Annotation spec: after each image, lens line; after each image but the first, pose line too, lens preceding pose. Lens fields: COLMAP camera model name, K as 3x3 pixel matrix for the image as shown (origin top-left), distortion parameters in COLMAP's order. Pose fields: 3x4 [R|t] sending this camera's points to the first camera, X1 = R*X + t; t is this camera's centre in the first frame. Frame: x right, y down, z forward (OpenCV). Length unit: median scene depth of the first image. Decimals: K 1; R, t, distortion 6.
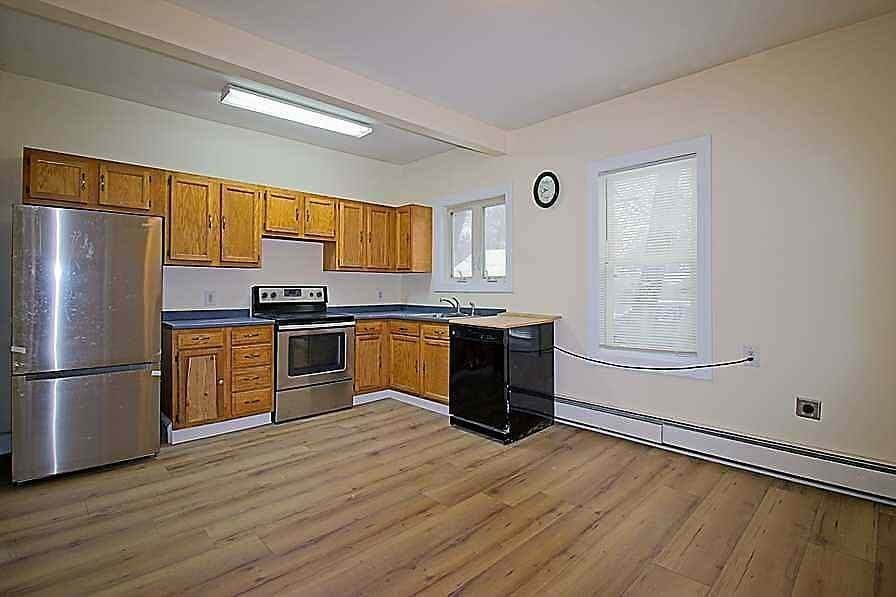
lens RADIAL K [[431.2, 0, 450.3], [0, 431.2, 287.5], [0, 0, 1]] dist [-0.005062, -0.003690]
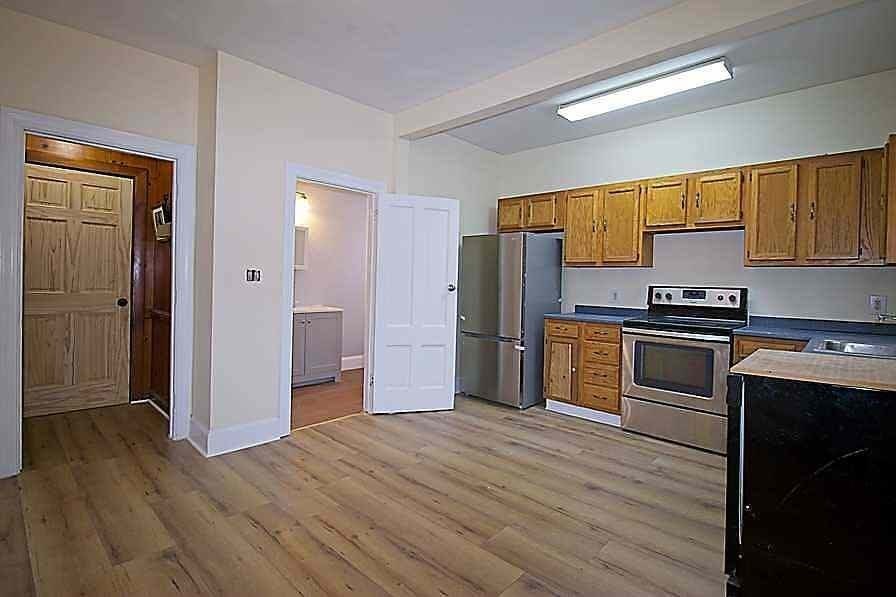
lens RADIAL K [[431.2, 0, 449.5], [0, 431.2, 289.9], [0, 0, 1]] dist [-0.005062, -0.003690]
pose [[0.054202, 0.021049, -0.998308, 0.520397], [-0.021846, 0.999563, 0.019890, -0.003569], [0.998291, 0.020731, 0.054638, 0.559316]]
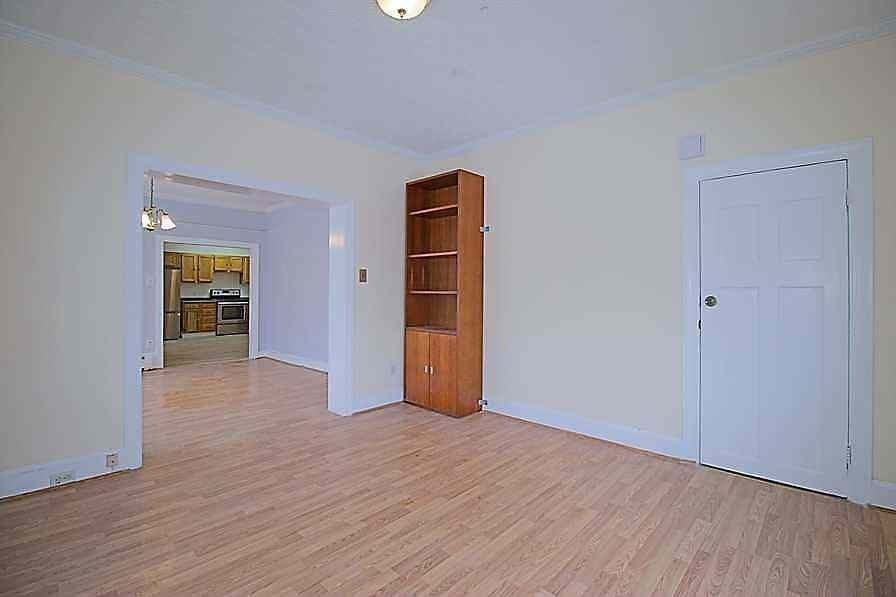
lens RADIAL K [[416.1, 0, 449.6], [0, 416.1, 290.6], [0, 0, 1]] dist [-0.003511, -0.001864]
pose [[0.998923, 0.000892, 0.046381, 1.078342], [-0.001185, 0.999979, 0.006296, -0.017122], [-0.046374, -0.006344, 0.998904, -1.966670]]
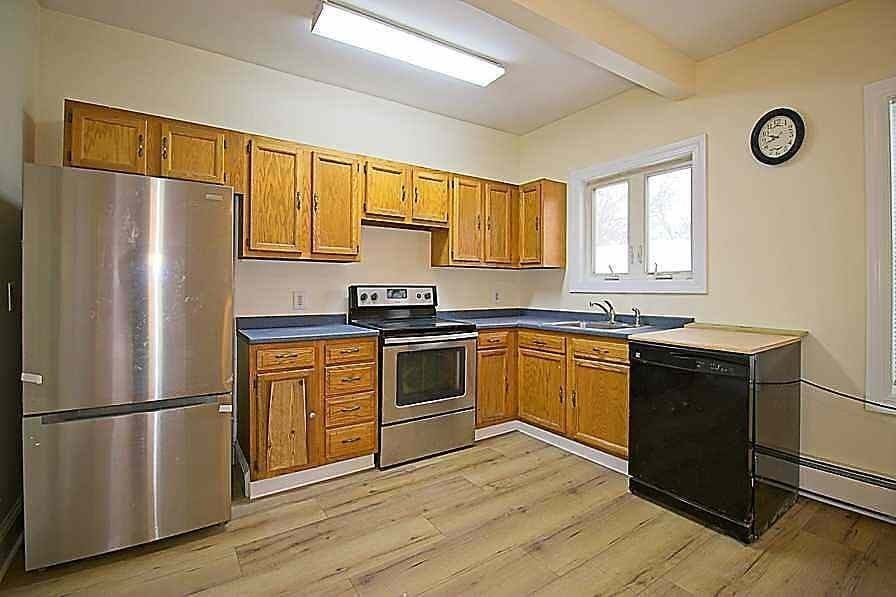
lens RADIAL K [[416.1, 0, 450.9], [0, 416.1, 286.4], [0, 0, 1]] dist [-0.003511, -0.001864]
pose [[0.985719, -0.001380, -0.168393, -0.163122], [0.000888, 0.999995, -0.002994, 0.001255], [0.168396, 0.002802, 0.985715, 0.308948]]
